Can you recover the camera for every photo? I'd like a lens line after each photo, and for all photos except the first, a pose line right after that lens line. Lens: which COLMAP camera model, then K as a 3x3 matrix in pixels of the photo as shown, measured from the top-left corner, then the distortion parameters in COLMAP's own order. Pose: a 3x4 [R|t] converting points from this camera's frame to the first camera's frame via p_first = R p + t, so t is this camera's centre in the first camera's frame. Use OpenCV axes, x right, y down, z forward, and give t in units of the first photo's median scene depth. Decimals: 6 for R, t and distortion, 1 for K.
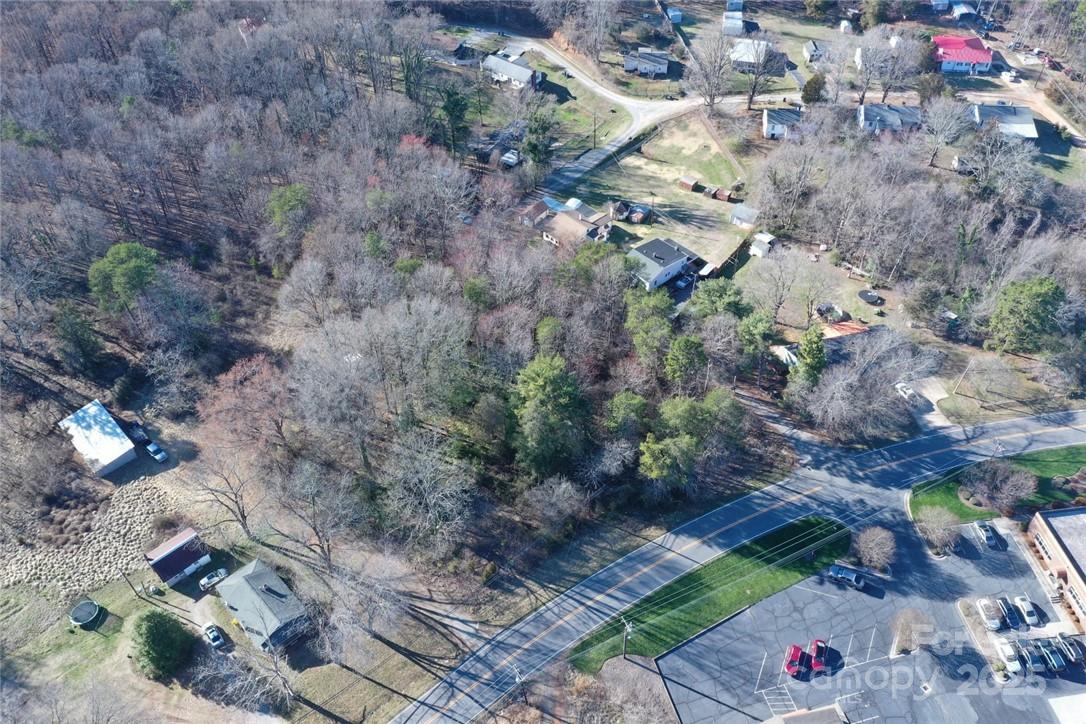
lens RADIAL K [[858.1, 0, 542.4], [0, 858.1, 364.5], [0, 0, 1]] dist [0.008394, 0.000113]
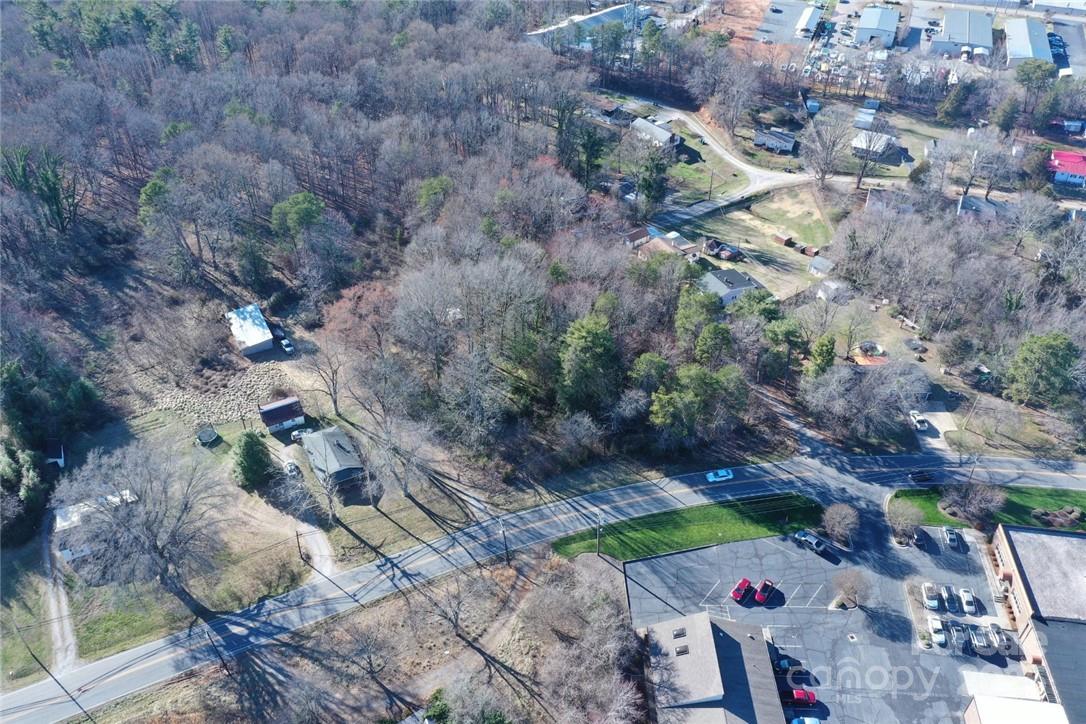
lens RADIAL K [[858.1, 0, 543.2], [0, 858.1, 366.6], [0, 0, 1]] dist [0.008394, 0.000113]
pose [[0.964767, 0.179037, -0.192796, 0.162196], [-0.200159, 0.975033, -0.096160, 0.170955], [0.170766, 0.131361, 0.976516, -0.170450]]
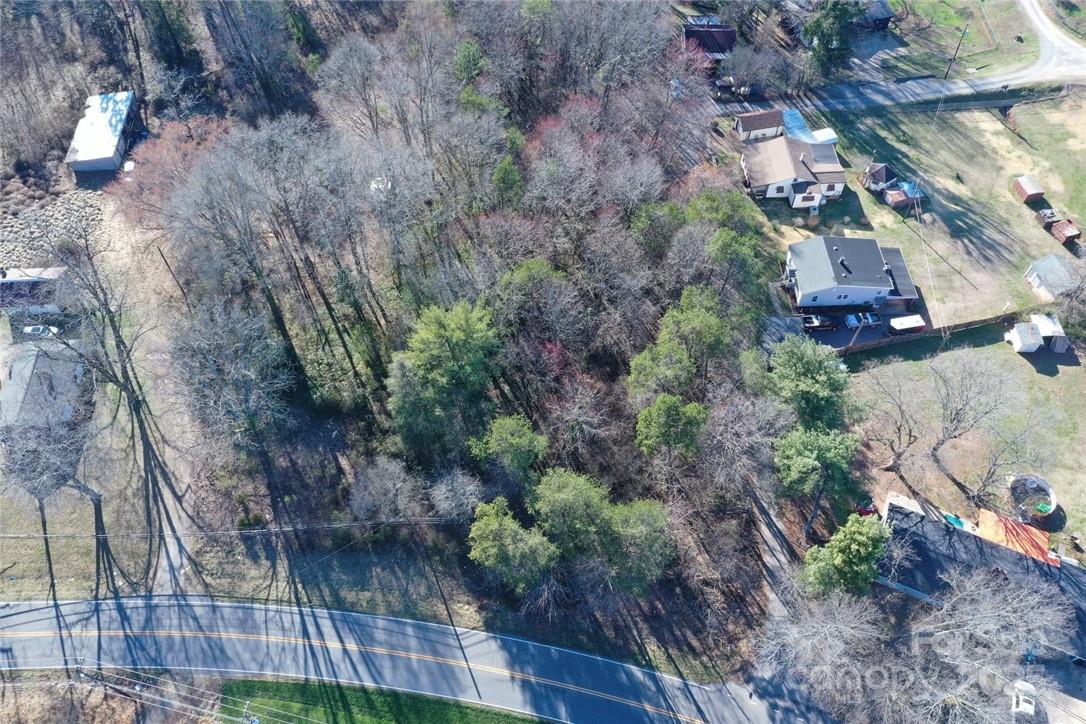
lens RADIAL K [[858.1, 0, 537.5], [0, 858.1, 366.5], [0, 0, 1]] dist [0.008394, 0.000113]
pose [[0.763655, 0.535553, -0.360574, 0.272386], [-0.459596, 0.843174, 0.278978, -0.159272], [0.453434, -0.047325, 0.890033, 0.386079]]
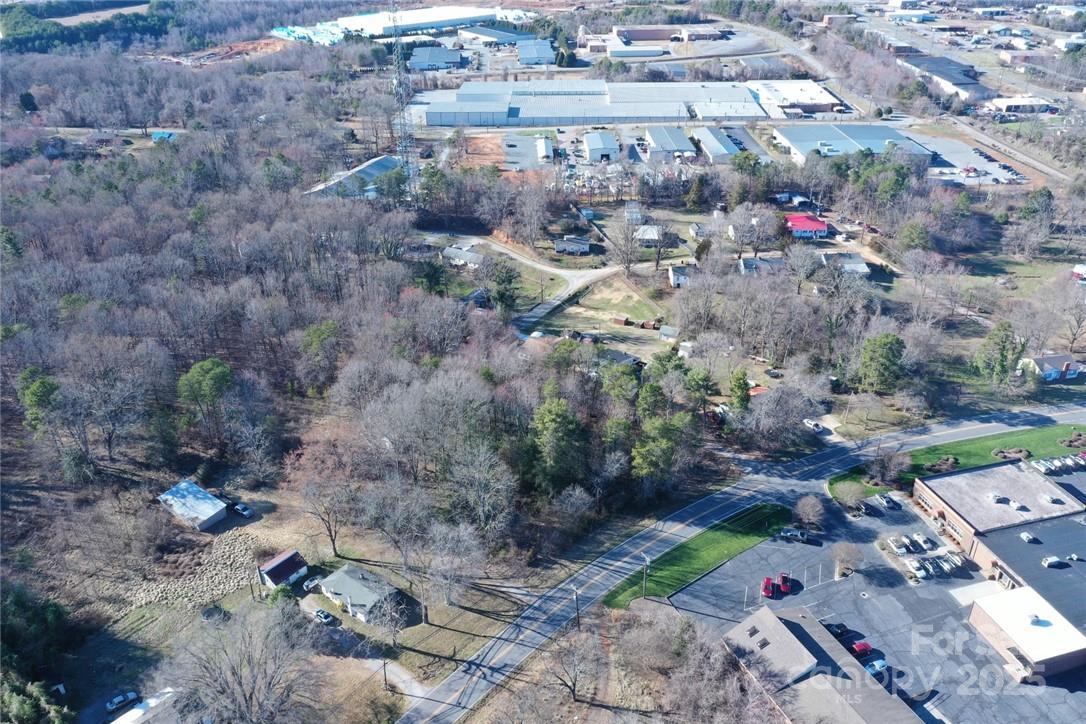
lens RADIAL K [[858.1, 0, 544.3], [0, 858.1, 367.4], [0, 0, 1]] dist [0.008394, 0.000113]
pose [[0.989331, -0.067821, 0.128934, -0.159847], [0.100955, 0.957235, -0.271127, 0.272146], [-0.105032, 0.281251, 0.953869, -0.268667]]
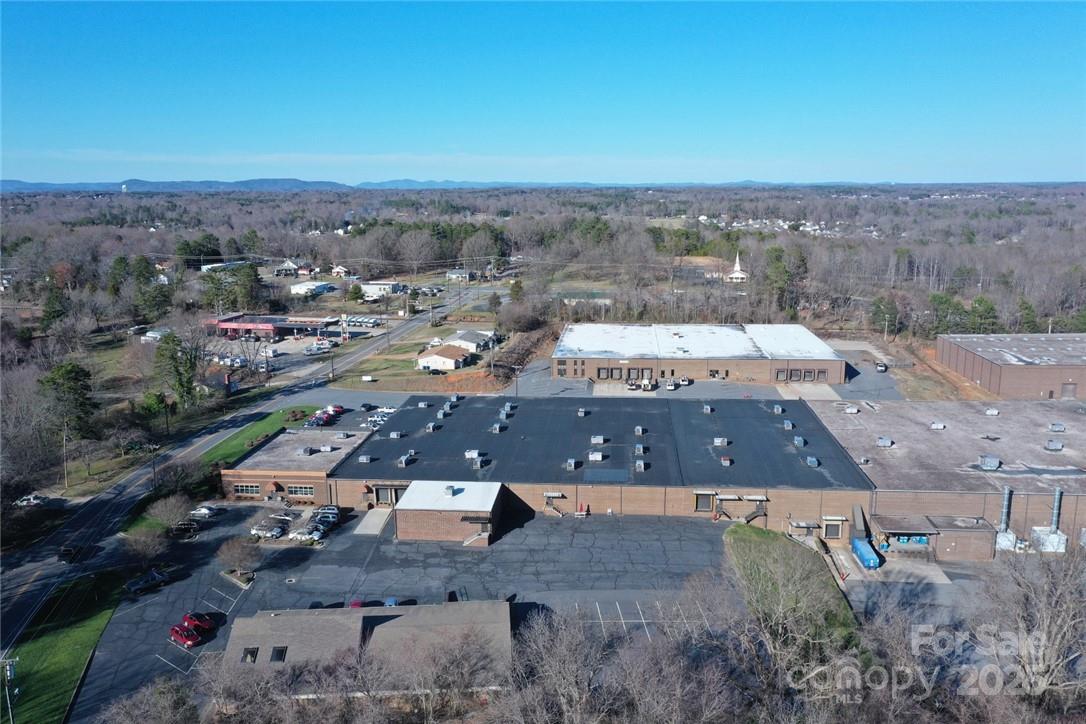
lens RADIAL K [[858.1, 0, 541.4], [0, 858.1, 362.6], [0, 0, 1]] dist [0.008394, 0.000113]
pose [[0.219296, -0.185143, 0.957931, -0.299526], [0.697947, 0.715829, -0.021428, 0.326024], [-0.681747, 0.673284, 0.286198, 0.277802]]
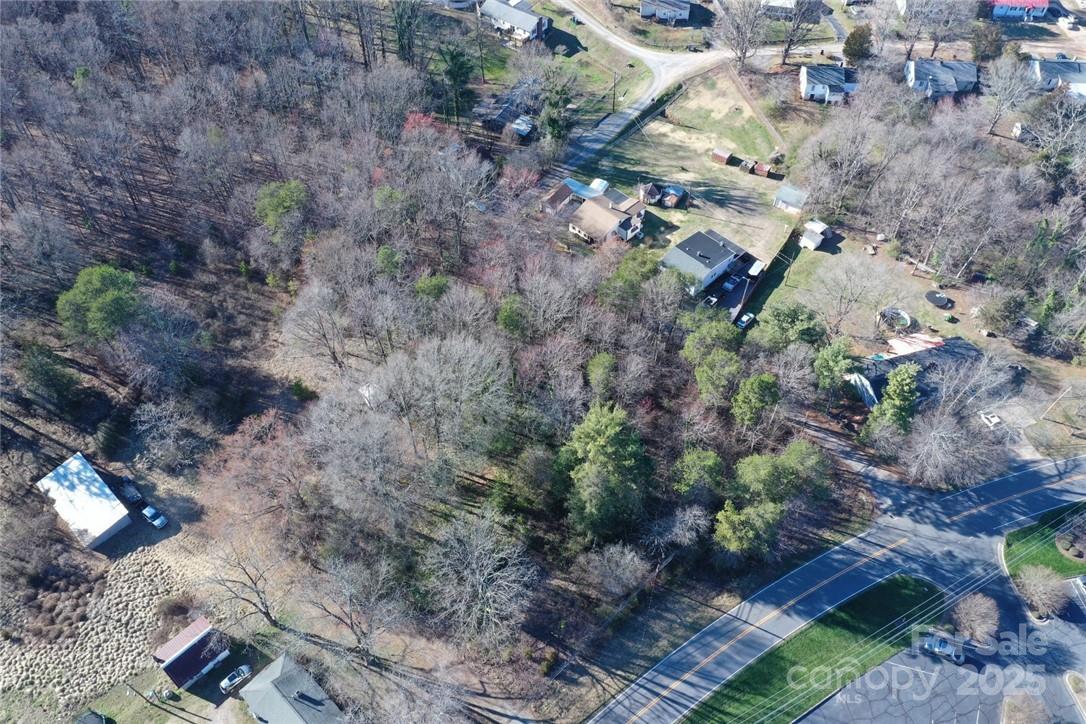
lens RADIAL K [[858.1, 0, 540.9], [0, 858.1, 363.7], [0, 0, 1]] dist [0.008394, 0.000113]
pose [[0.999099, -0.023058, 0.035632, -0.080032], [0.019125, 0.994073, 0.107019, -0.132726], [-0.037888, -0.106241, 0.993618, 0.127068]]
